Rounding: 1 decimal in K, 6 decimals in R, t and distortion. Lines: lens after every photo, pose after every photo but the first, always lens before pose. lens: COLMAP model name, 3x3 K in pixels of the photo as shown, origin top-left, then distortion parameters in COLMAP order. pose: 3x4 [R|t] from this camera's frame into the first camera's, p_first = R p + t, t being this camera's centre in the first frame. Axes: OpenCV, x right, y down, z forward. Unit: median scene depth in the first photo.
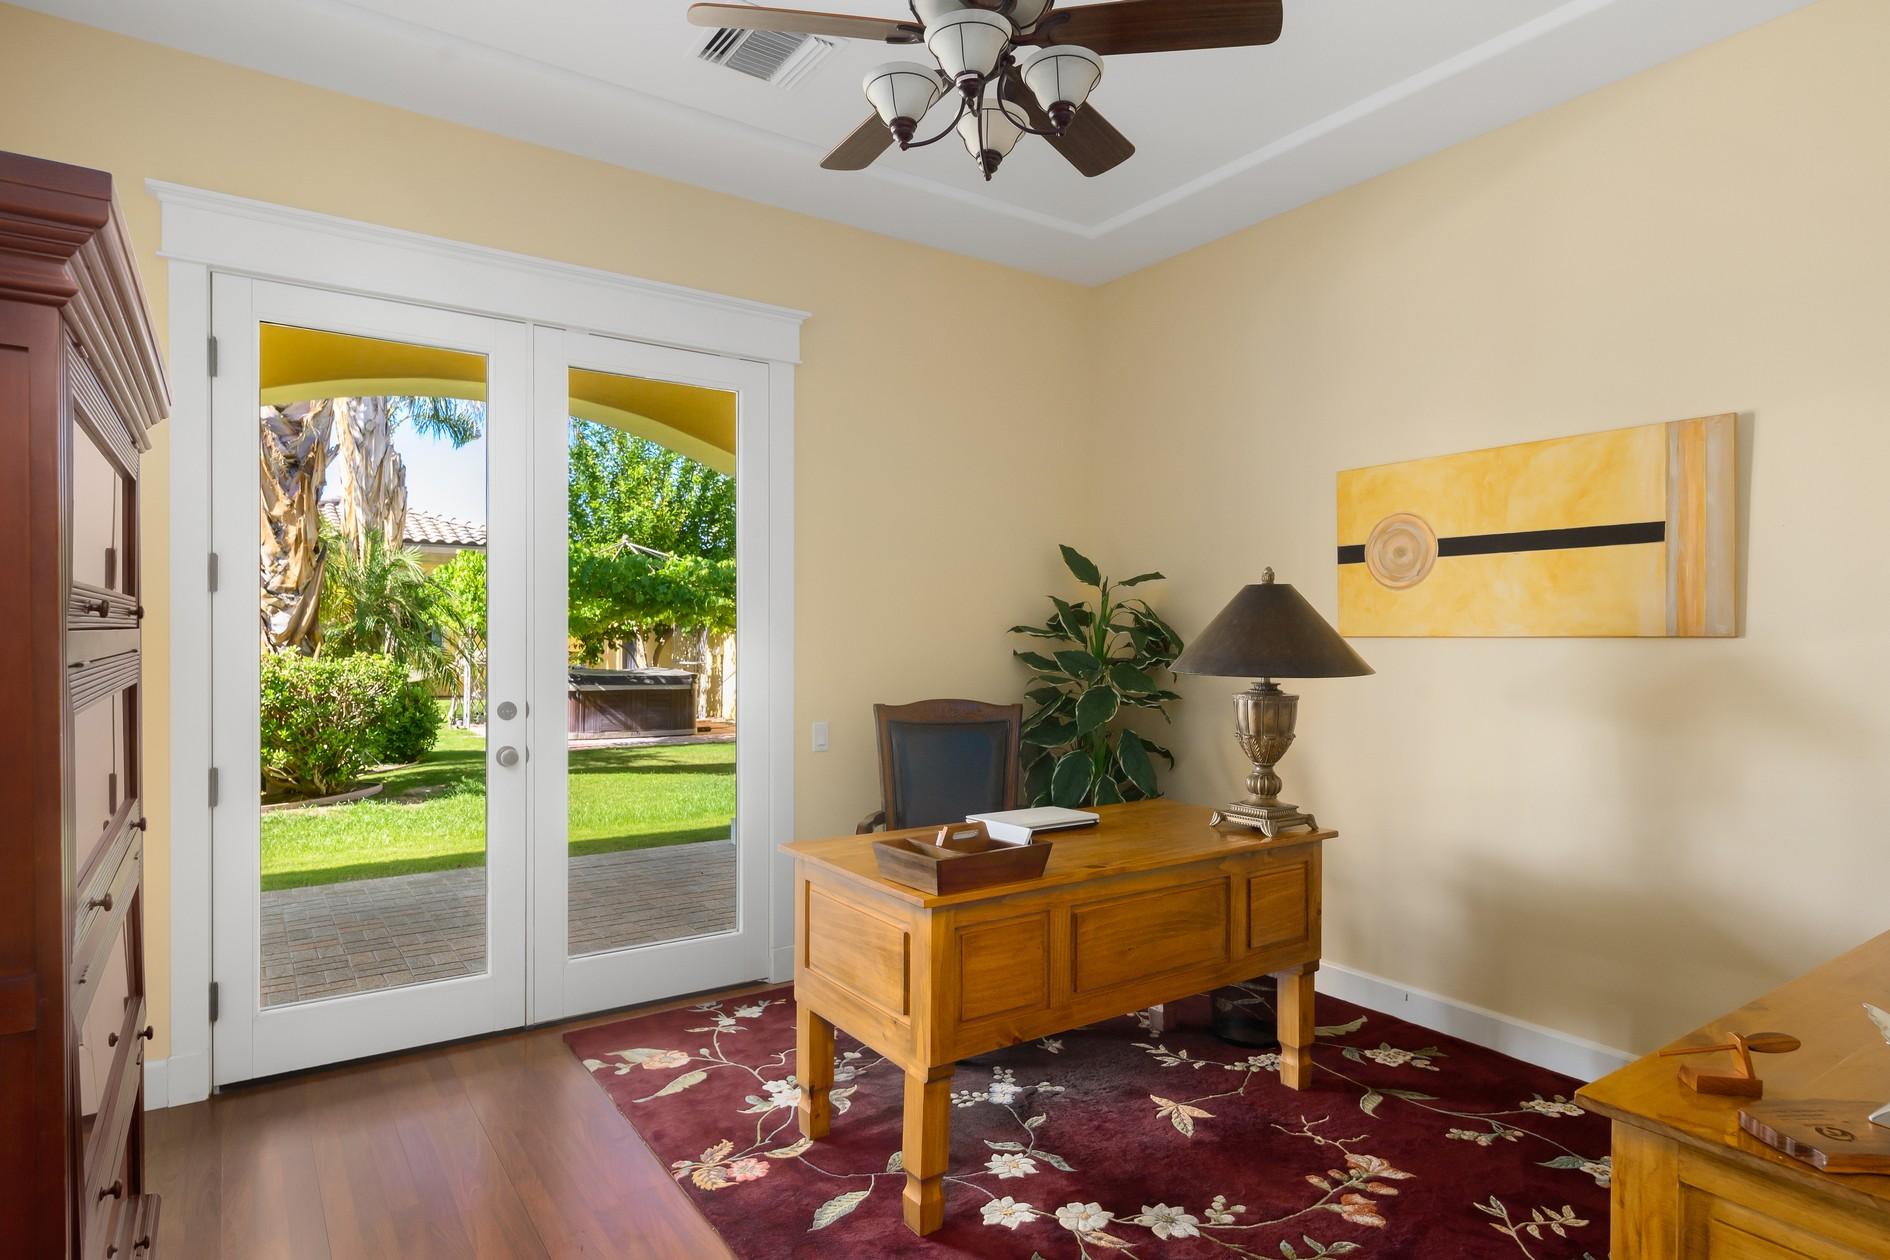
lens RADIAL K [[1029.1, 0, 949.8], [0, 1029.1, 627.0], [0, 0, 1]] dist [0.007669, -0.003487]
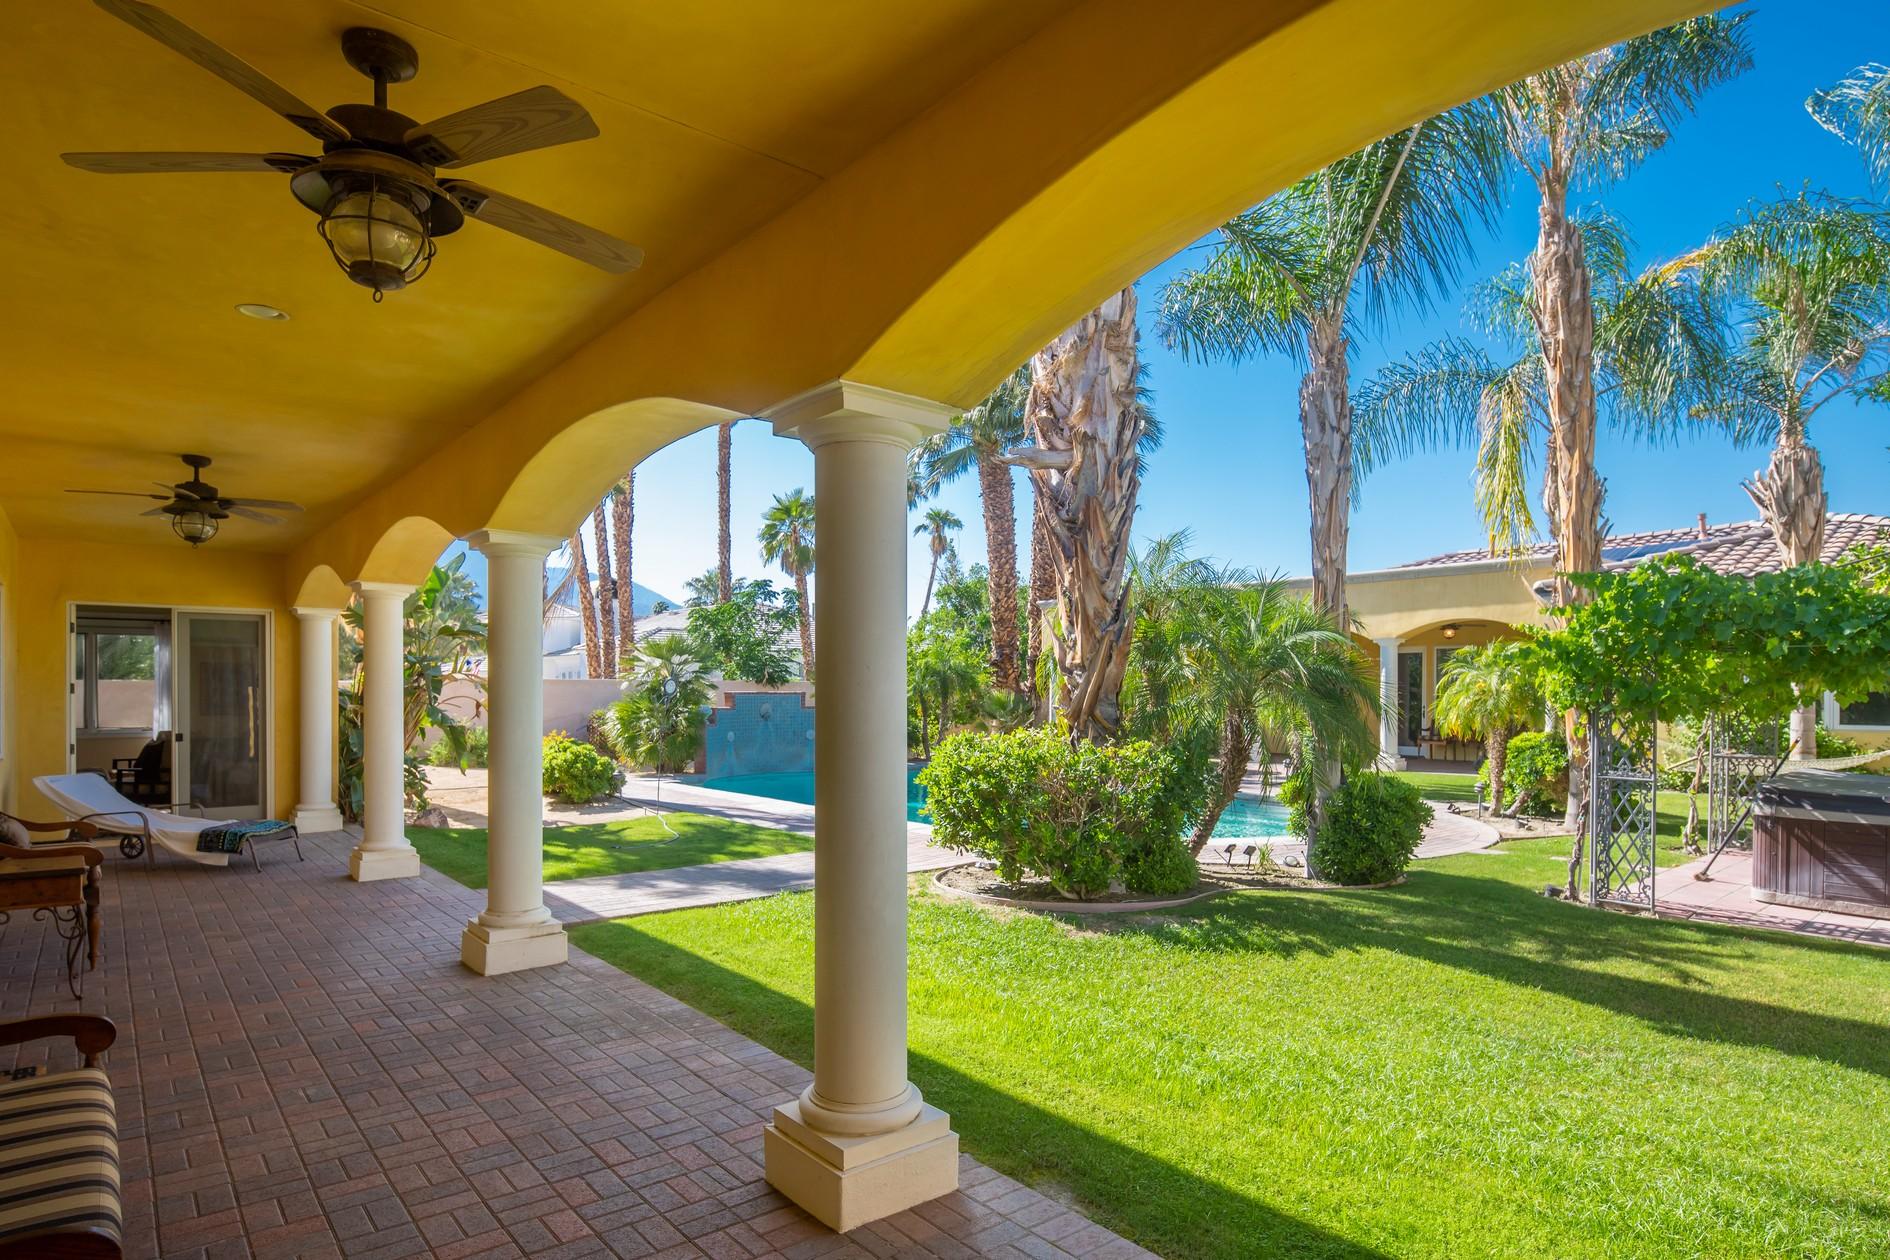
lens RADIAL K [[1029.1, 0, 968.7], [0, 1029.1, 693.3], [0, 0, 1]] dist [0.007669, -0.003487]
pose [[0.115585, 0.007855, -0.993267, 0.160728], [0.000994, 0.999967, 0.008024, -0.011629], [0.993297, -0.001914, 0.115573, 0.484379]]
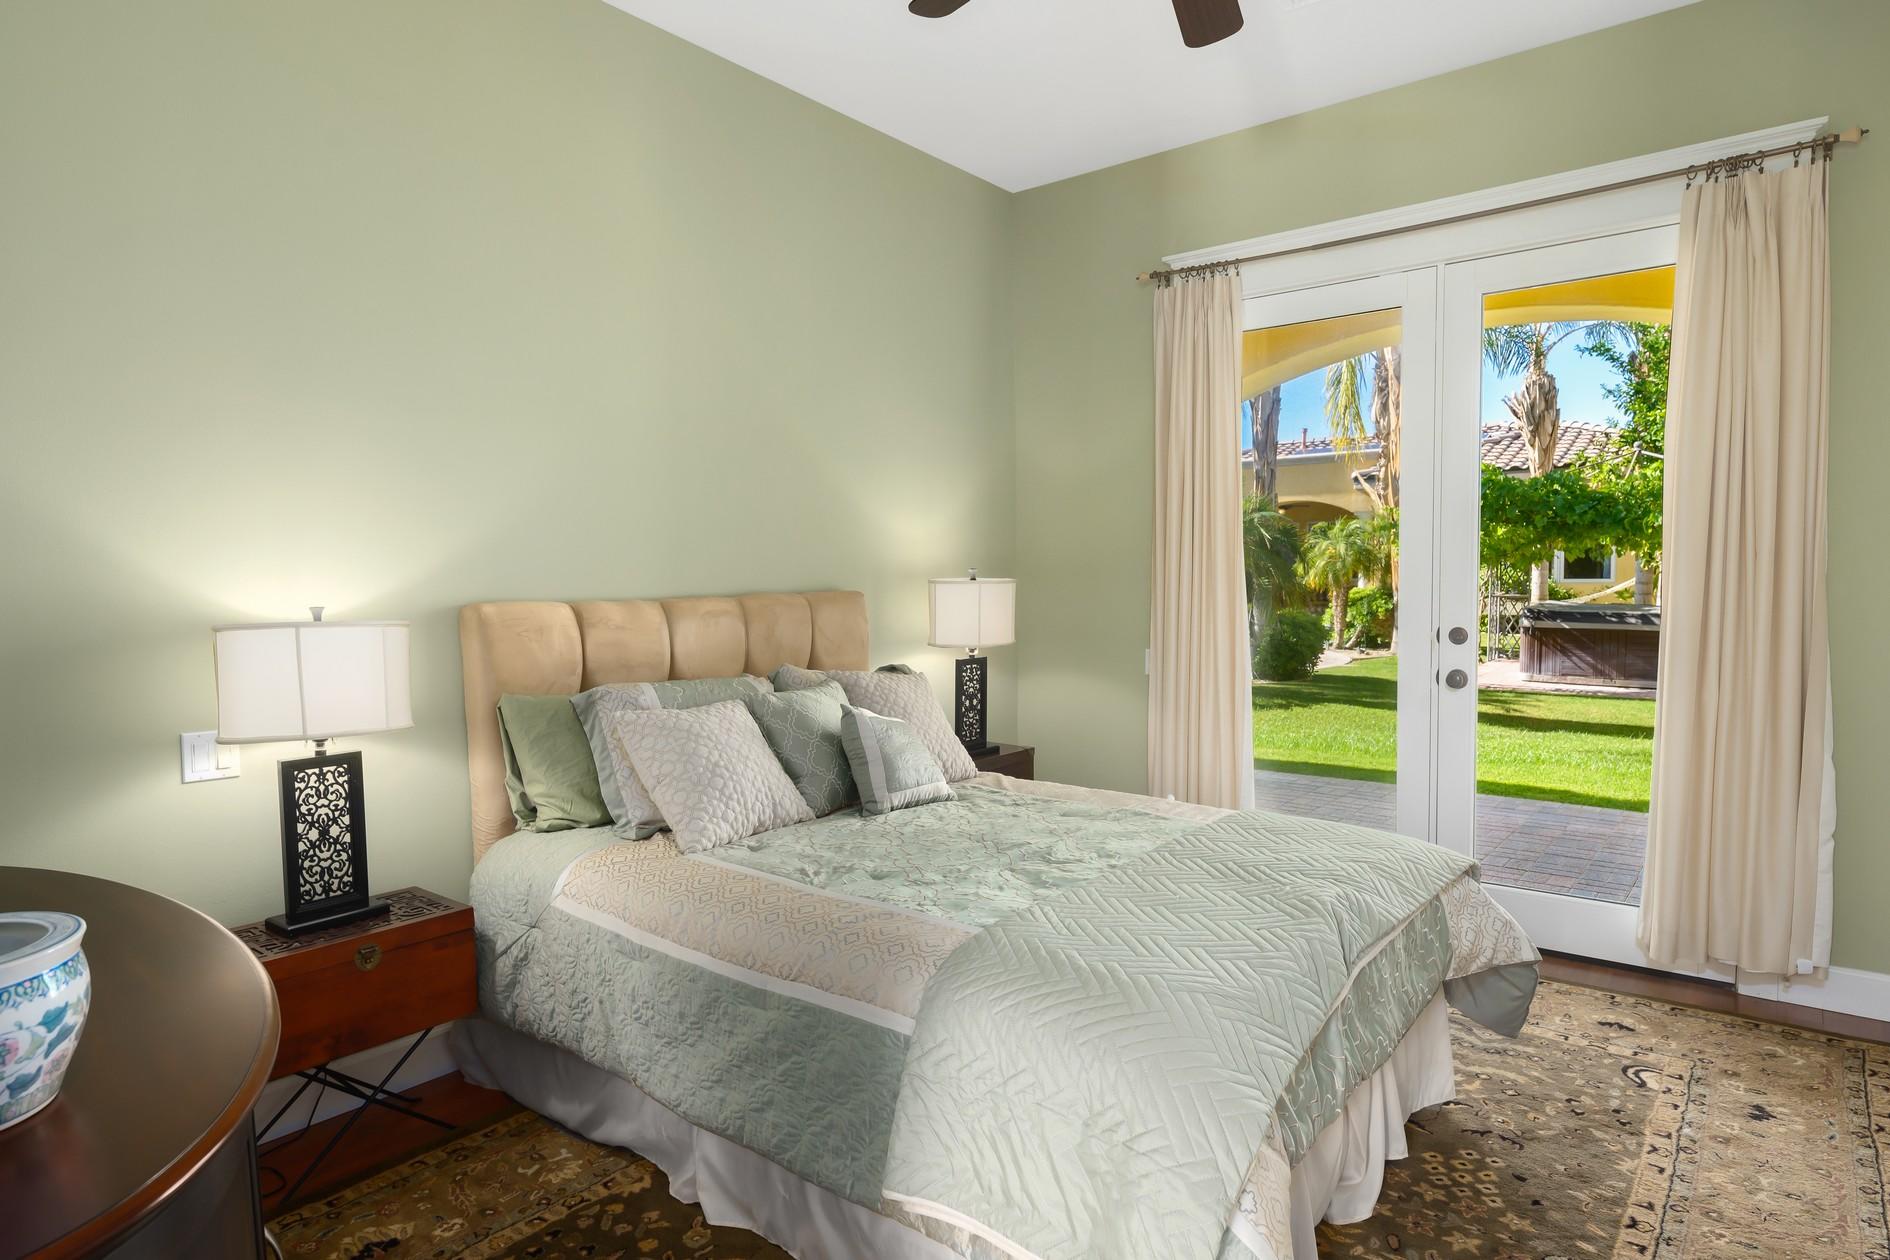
lens RADIAL K [[1029.1, 0, 953.3], [0, 1029.1, 631.4], [0, 0, 1]] dist [0.007669, -0.003487]
pose [[0.286030, 0.058092, -0.956458, 0.374459], [0.014195, 0.997794, 0.064848, -0.001297], [0.958116, -0.032126, 0.284574, 0.237942]]
